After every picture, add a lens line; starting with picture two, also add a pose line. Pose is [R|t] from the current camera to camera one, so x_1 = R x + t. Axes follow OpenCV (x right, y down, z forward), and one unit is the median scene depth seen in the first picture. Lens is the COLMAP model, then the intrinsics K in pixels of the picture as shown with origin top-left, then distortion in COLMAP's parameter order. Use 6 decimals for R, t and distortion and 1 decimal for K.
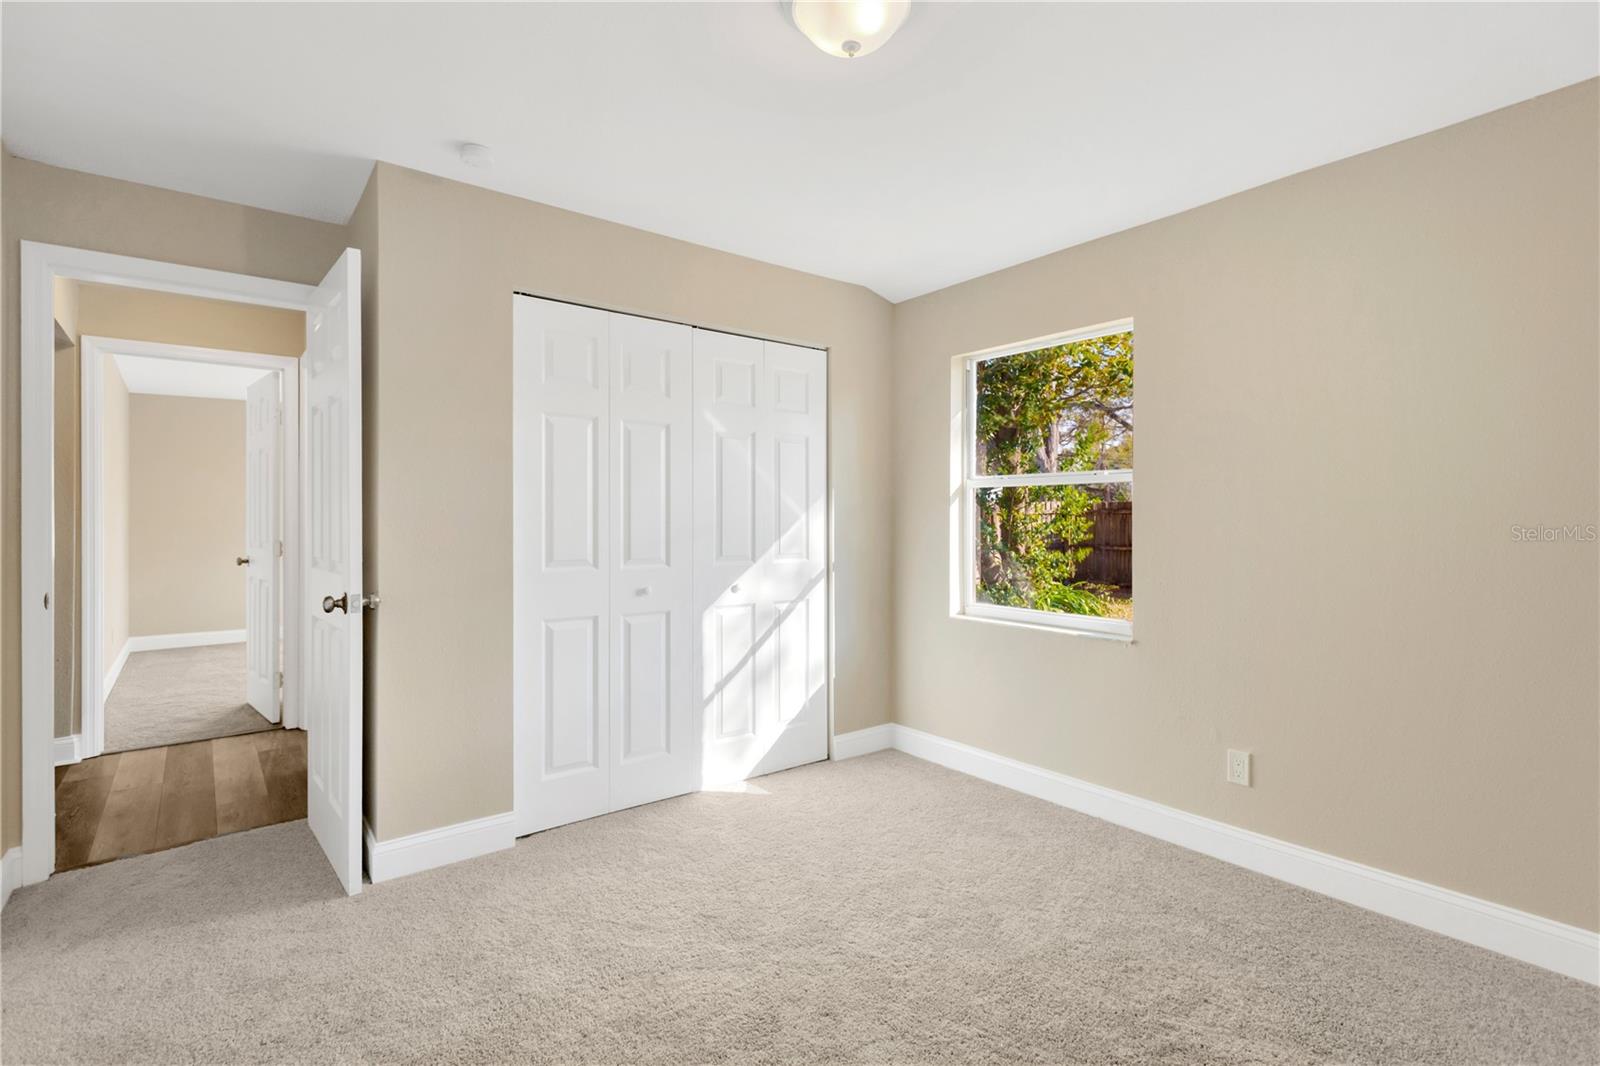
lens RADIAL K [[750.4, 0, 797.2], [0, 750.4, 530.3], [0, 0, 1]] dist [0.014566, -0.007674]
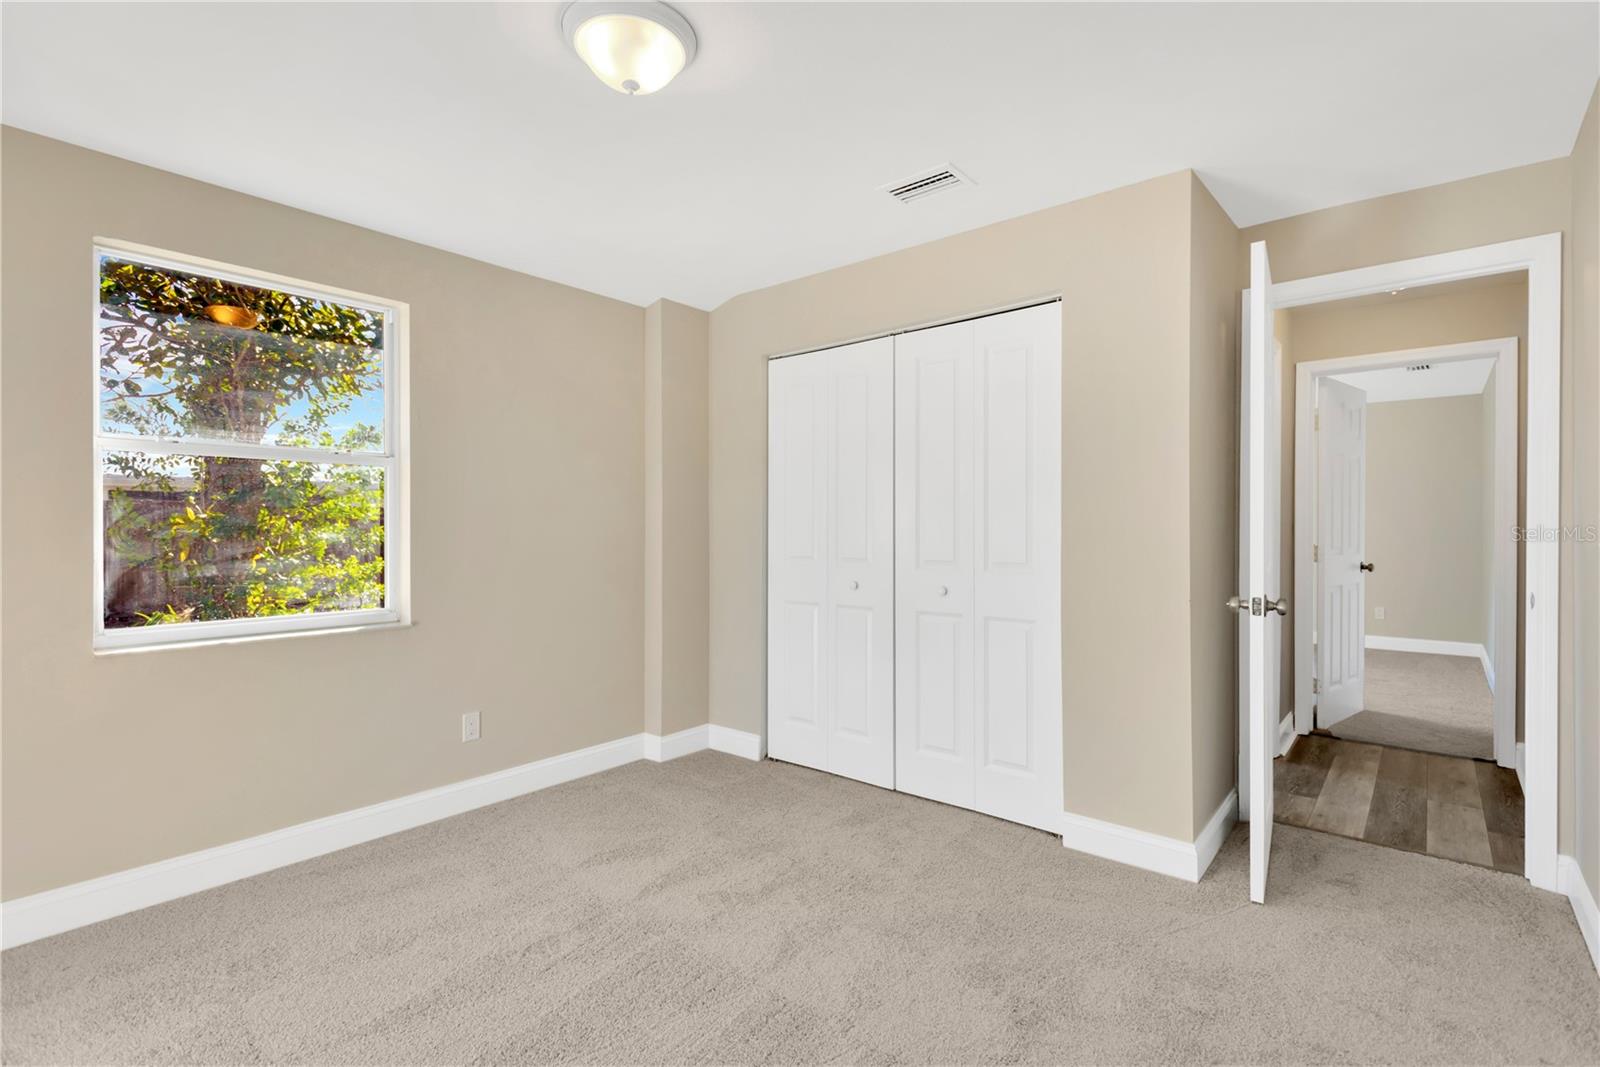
lens RADIAL K [[750.4, 0, 797.2], [0, 750.4, 530.8], [0, 0, 1]] dist [0.014566, -0.007674]
pose [[-0.198030, -0.002500, 0.980193, -1.613032], [0.007292, 0.999965, 0.004023, -0.014893], [-0.980169, 0.007944, -0.198005, 1.961616]]
